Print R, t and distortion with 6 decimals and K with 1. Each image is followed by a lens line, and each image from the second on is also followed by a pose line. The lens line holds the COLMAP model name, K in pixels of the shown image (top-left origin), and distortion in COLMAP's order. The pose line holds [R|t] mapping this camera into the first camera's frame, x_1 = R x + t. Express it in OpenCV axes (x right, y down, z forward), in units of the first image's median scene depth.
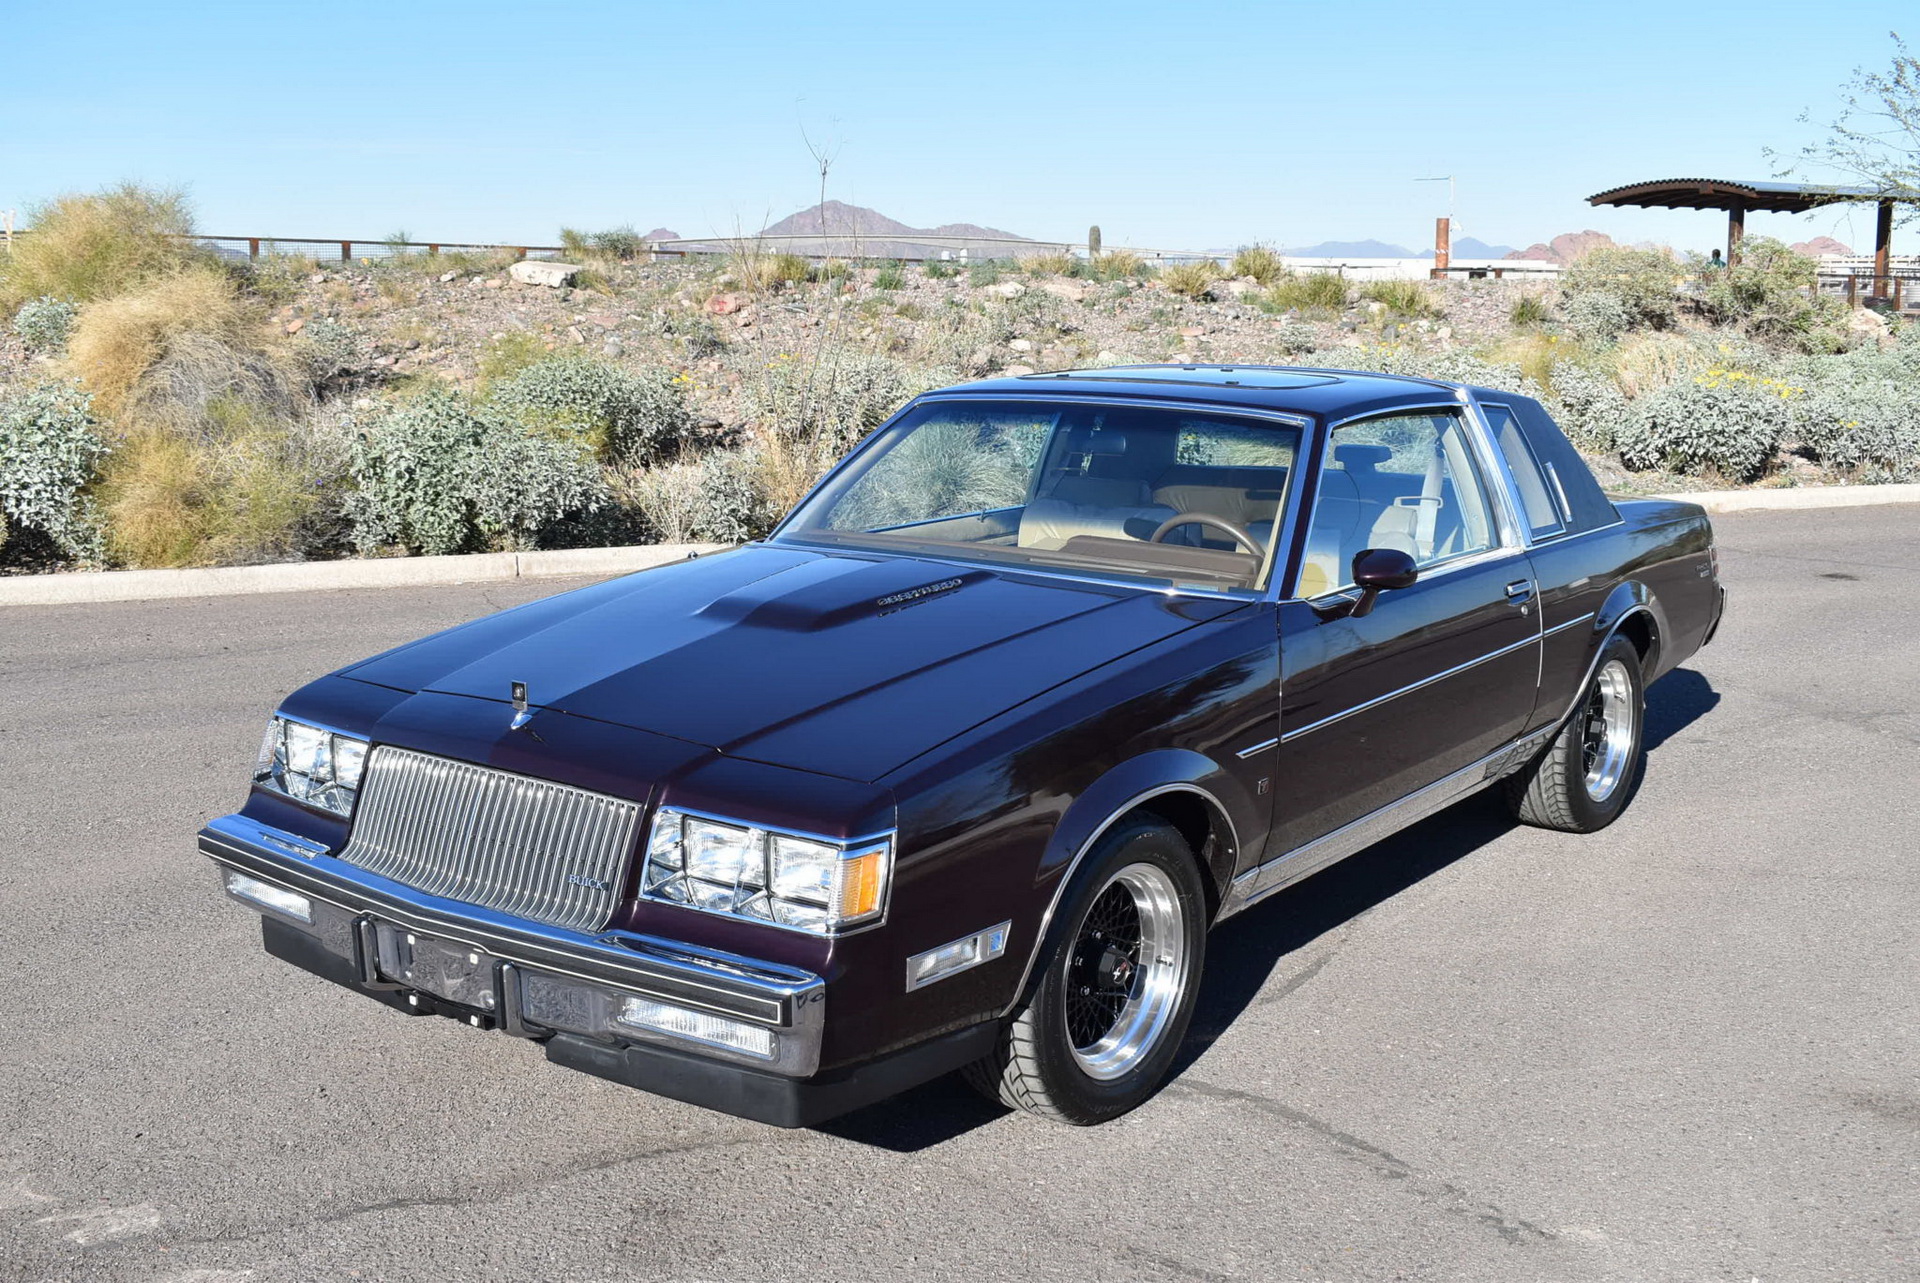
lens RADIAL K [[2105.3, 0, 960.0], [0, 2105.3, 641.5], [0, 0, 1]] dist [-0.069534, 0.012871]
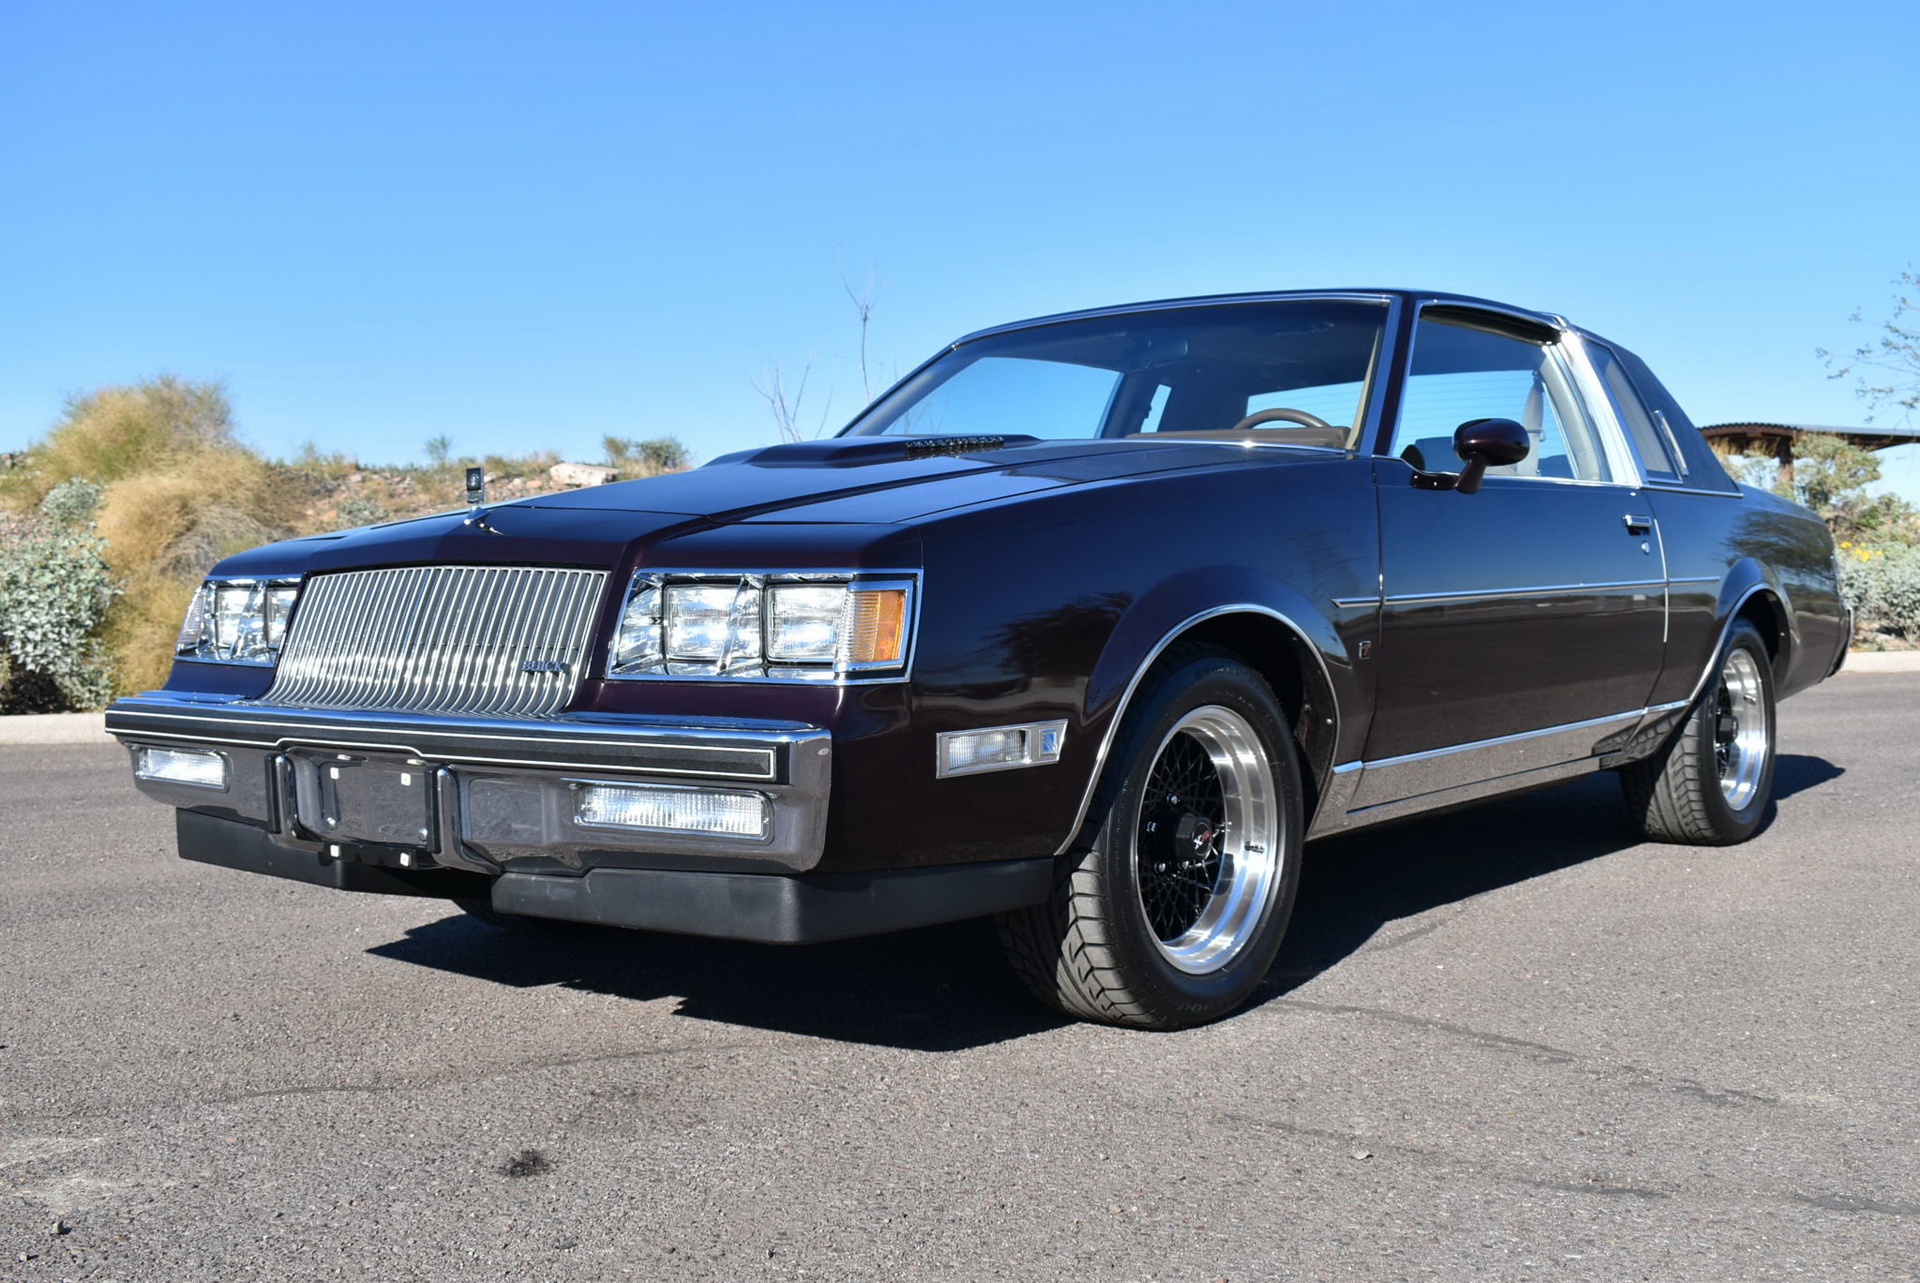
lens RADIAL K [[2086.7, 0, 960.0], [0, 2086.7, 641.5], [0, 0, 1]] dist [-0.069754, 0.005063]
pose [[0.999616, -0.013556, -0.024180, 0.001908], [0.009686, 0.988093, -0.153555, 0.148796], [0.025974, 0.153261, 0.987844, 0.133885]]
